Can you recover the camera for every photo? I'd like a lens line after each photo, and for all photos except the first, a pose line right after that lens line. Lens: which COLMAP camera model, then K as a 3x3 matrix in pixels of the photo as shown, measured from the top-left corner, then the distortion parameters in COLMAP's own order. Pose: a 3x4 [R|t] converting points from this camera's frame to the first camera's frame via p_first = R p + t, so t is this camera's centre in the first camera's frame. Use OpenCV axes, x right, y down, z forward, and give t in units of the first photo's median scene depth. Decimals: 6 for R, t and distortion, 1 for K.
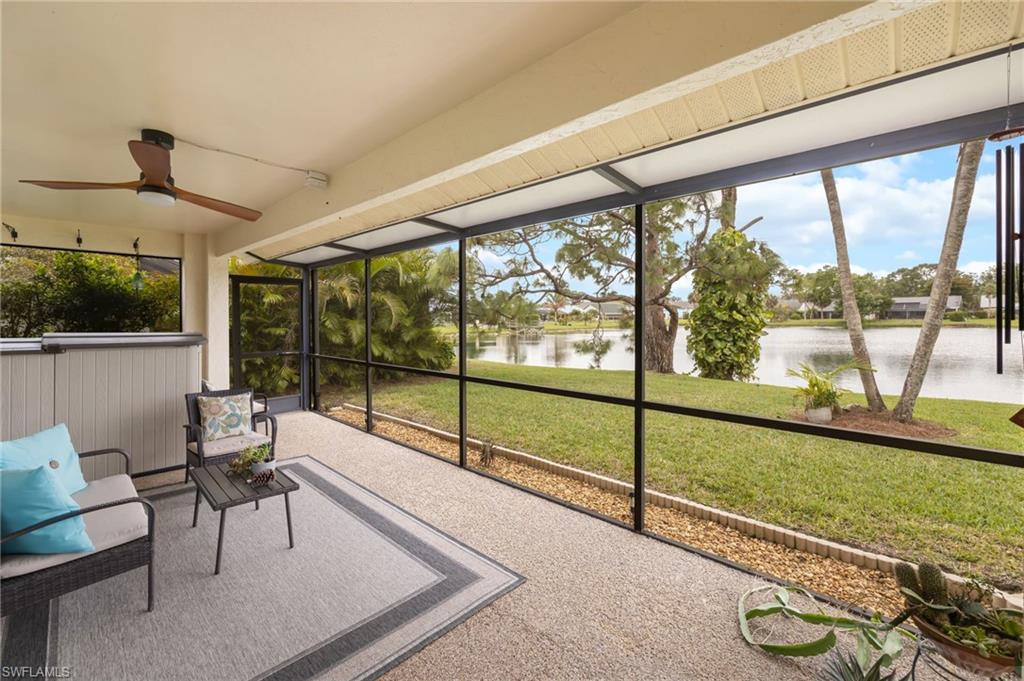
lens RADIAL K [[431.4, 0, 510.8], [0, 431.4, 315.7], [0, 0, 1]] dist [-0.001629, -0.000049]
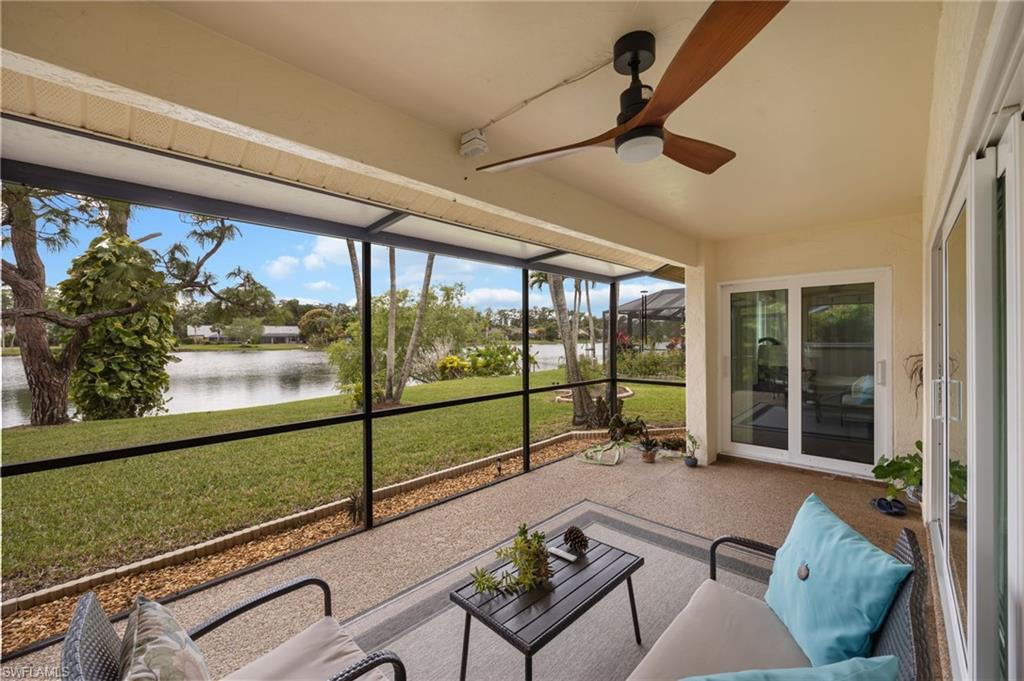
lens RADIAL K [[411.6, 0, 518.7], [0, 411.6, 338.9], [0, 0, 1]] dist [-0.001061, -0.000005]
pose [[-0.006029, 0.001264, 0.999981, -0.447941], [0.006783, 0.999976, -0.001224, 0.002338], [-0.999959, 0.006776, -0.006038, 0.372717]]
